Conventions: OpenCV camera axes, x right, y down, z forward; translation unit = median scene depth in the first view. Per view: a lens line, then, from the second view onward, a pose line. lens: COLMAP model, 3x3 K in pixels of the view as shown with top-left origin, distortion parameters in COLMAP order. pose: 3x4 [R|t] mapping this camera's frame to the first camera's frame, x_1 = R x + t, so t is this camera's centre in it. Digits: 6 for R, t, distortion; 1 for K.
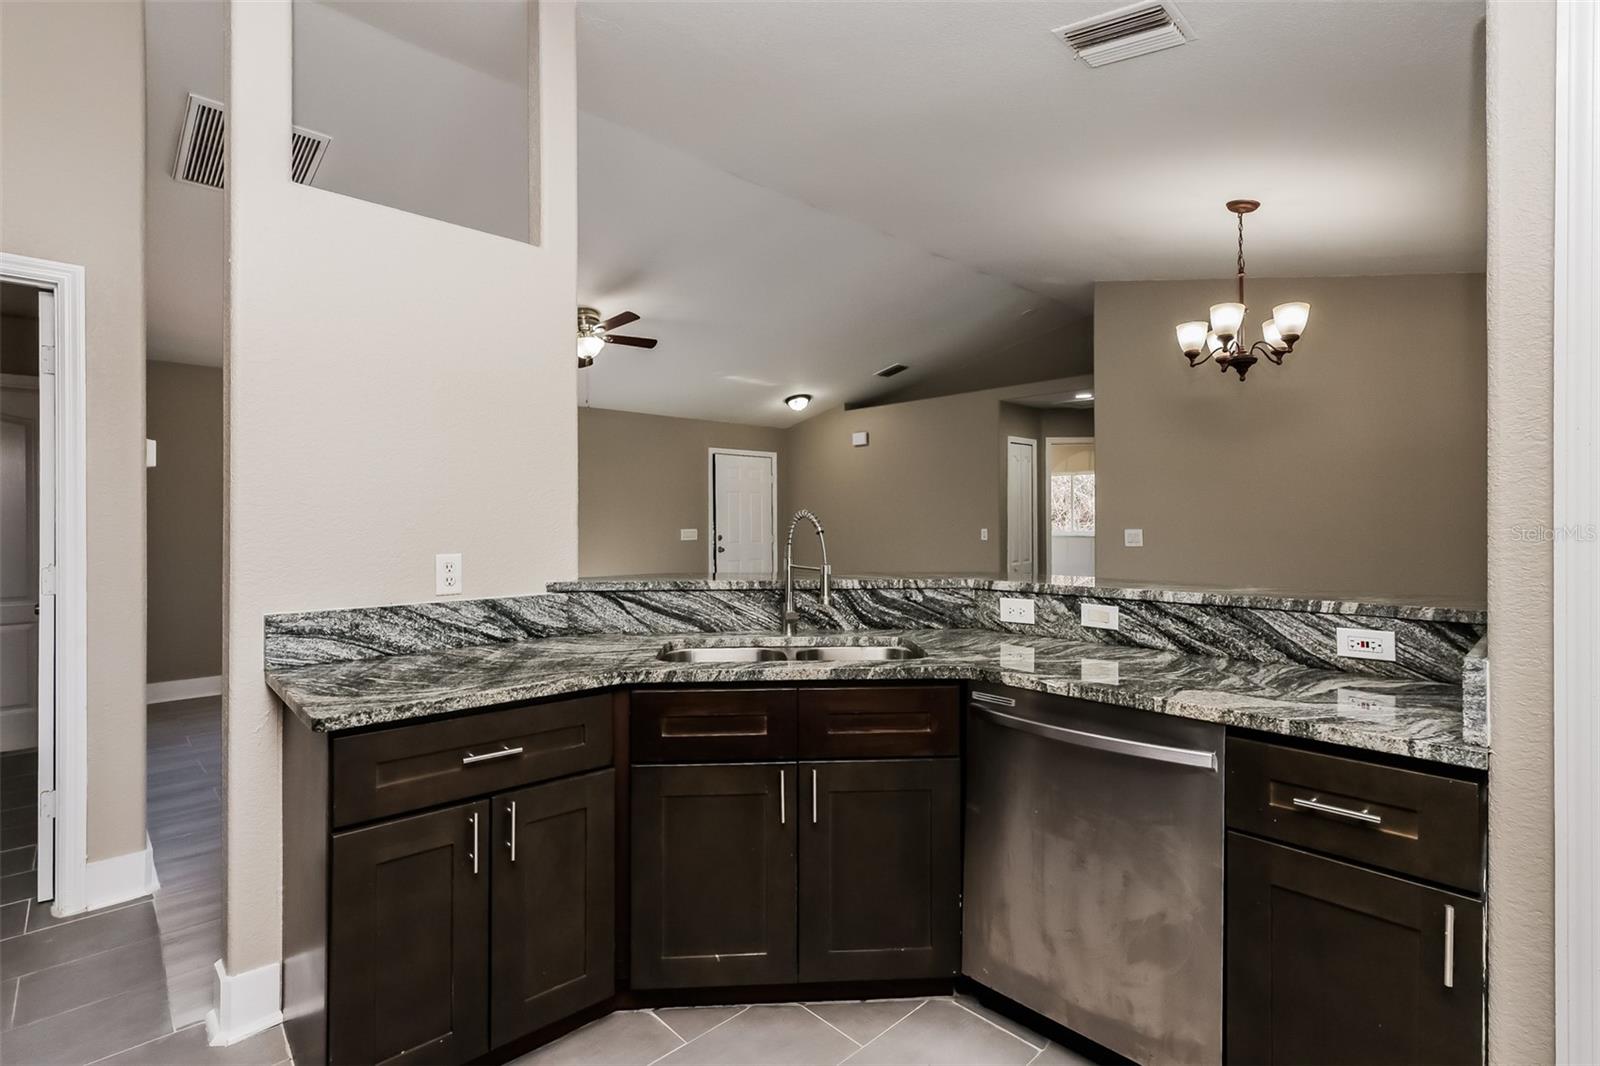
lens RADIAL K [[766.6, 0, 788.2], [0, 766.6, 521.6], [0, 0, 1]] dist [0.000206, 0.001373]
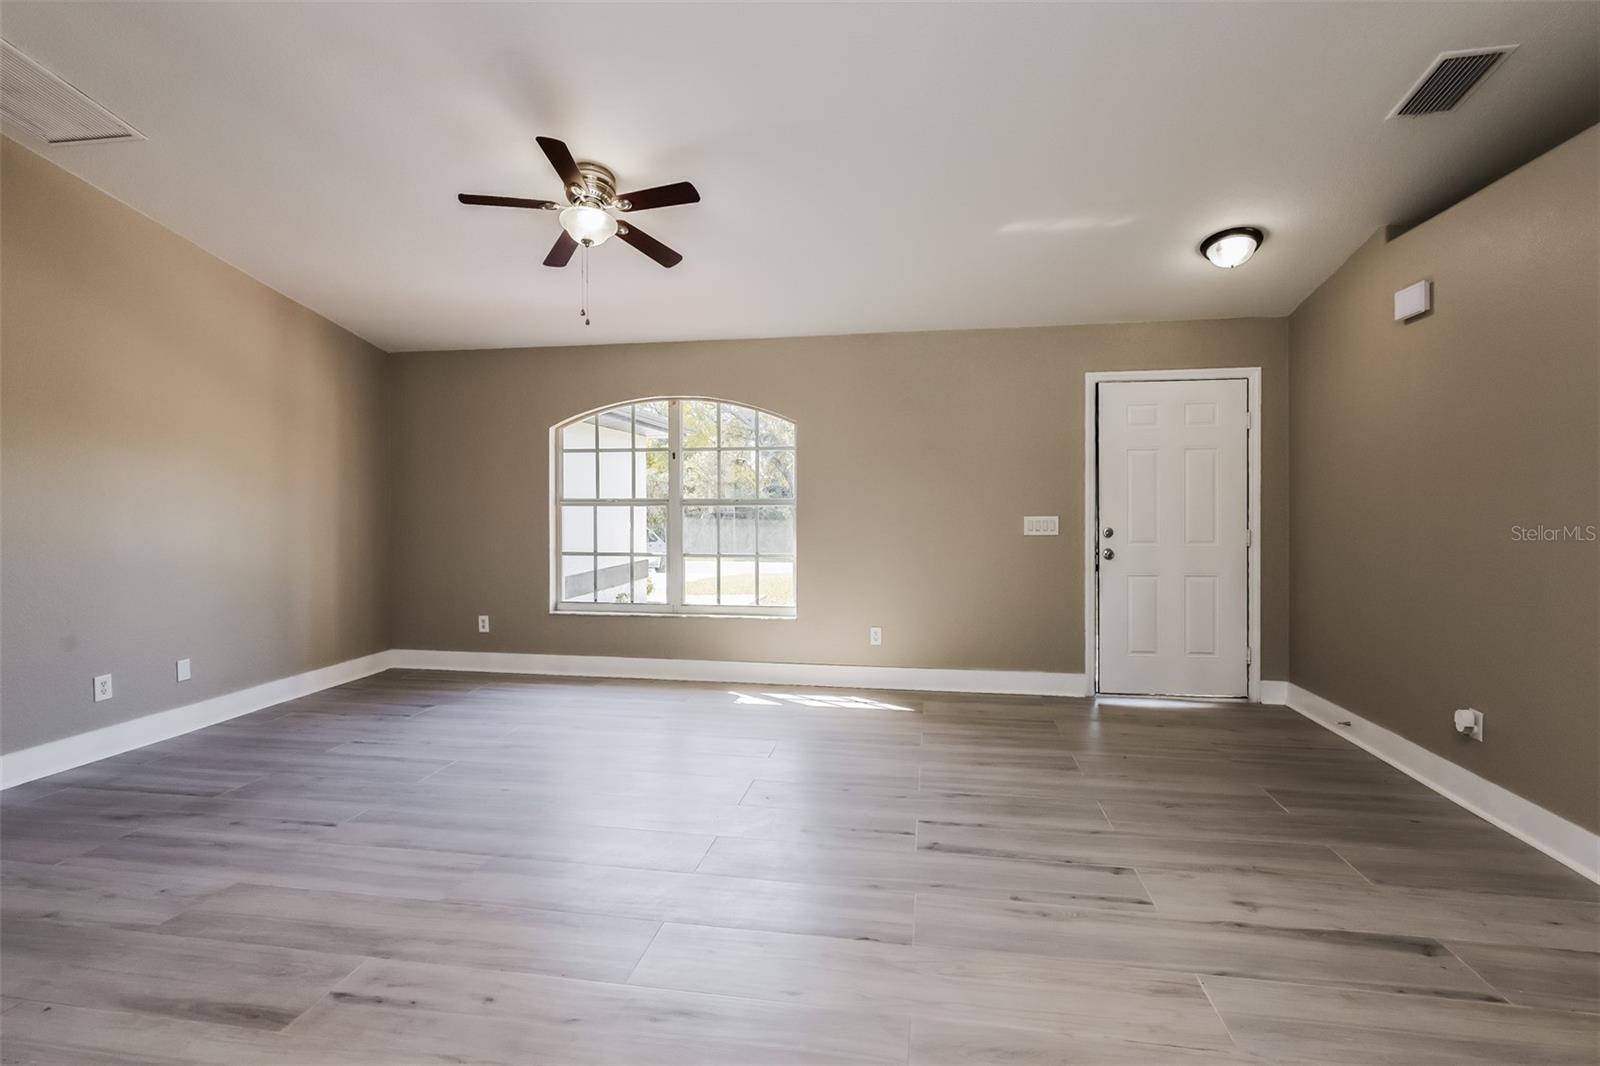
lens RADIAL K [[766.6, 0, 759.4], [0, 766.6, 509.3], [0, 0, 1]] dist [0.000206, 0.001373]
pose [[0.599680, 0.007776, -0.800202, 0.214107], [0.000862, 0.999946, 0.010363, -0.002208], [0.800240, -0.006904, 0.599640, 0.485546]]
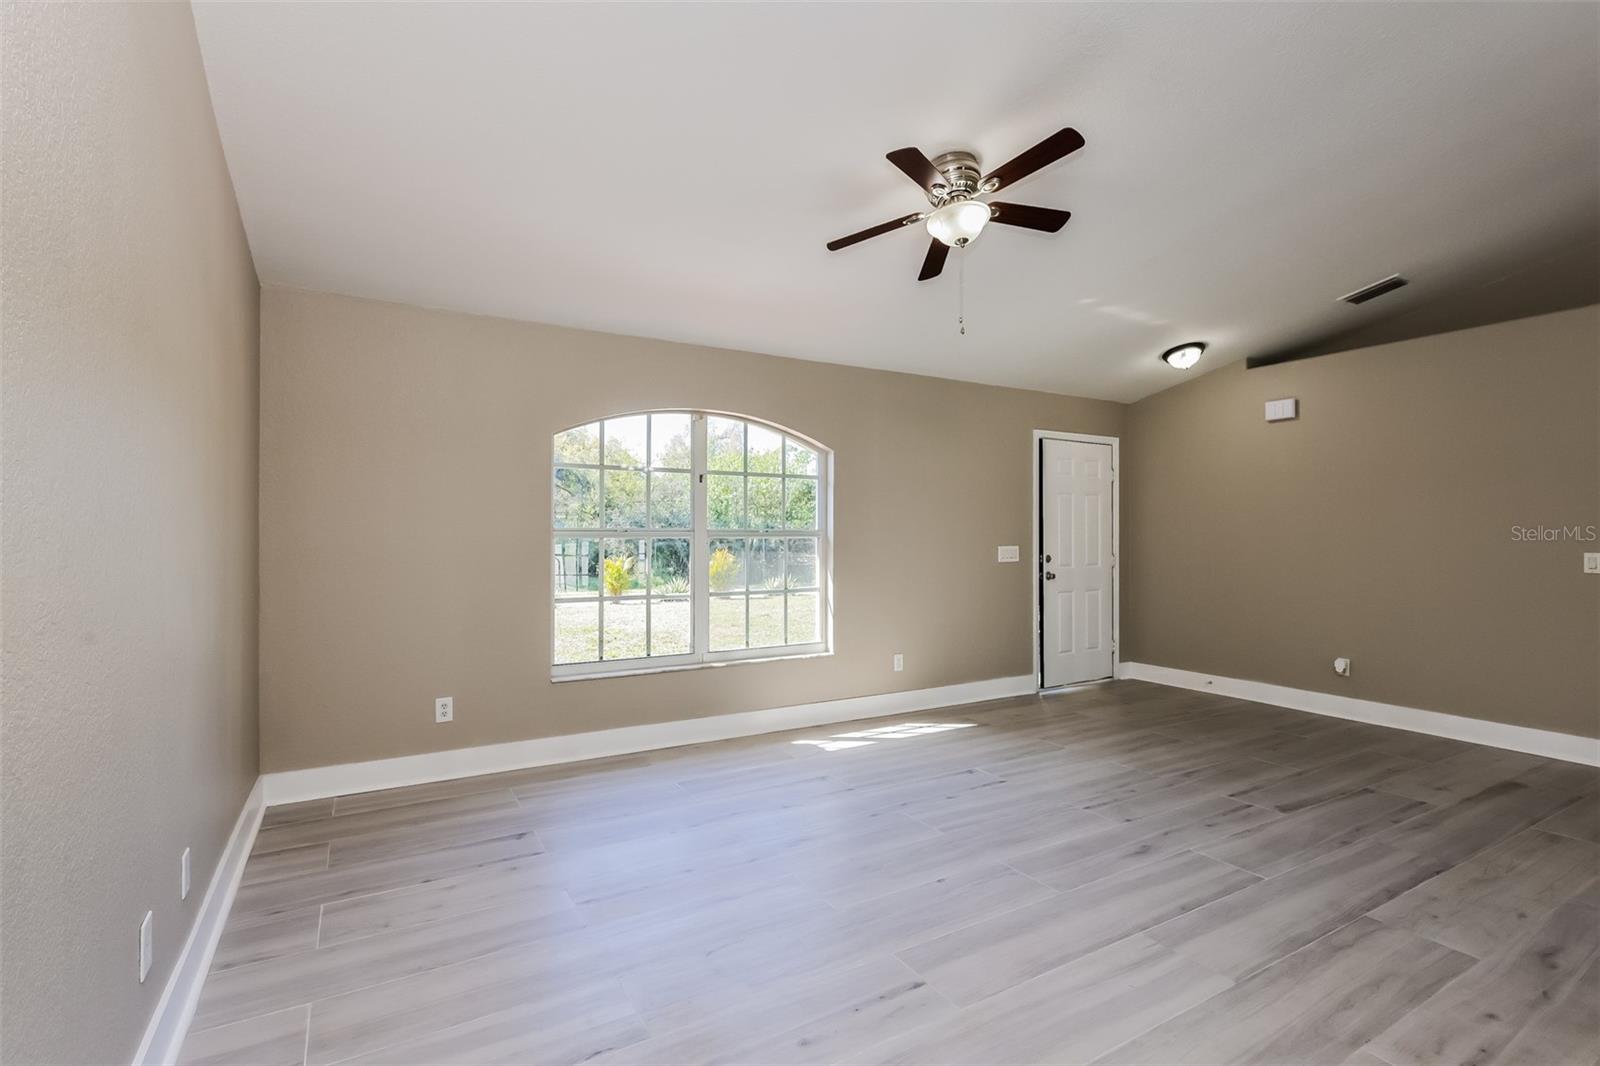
lens RADIAL K [[766.6, 0, 808.5], [0, 766.6, 529.1], [0, 0, 1]] dist [0.000206, 0.001373]
pose [[0.978413, 0.001630, -0.206654, -0.165851], [-0.003176, 0.999969, -0.007148, -0.000573], [0.206636, 0.007650, 0.978388, 0.285686]]
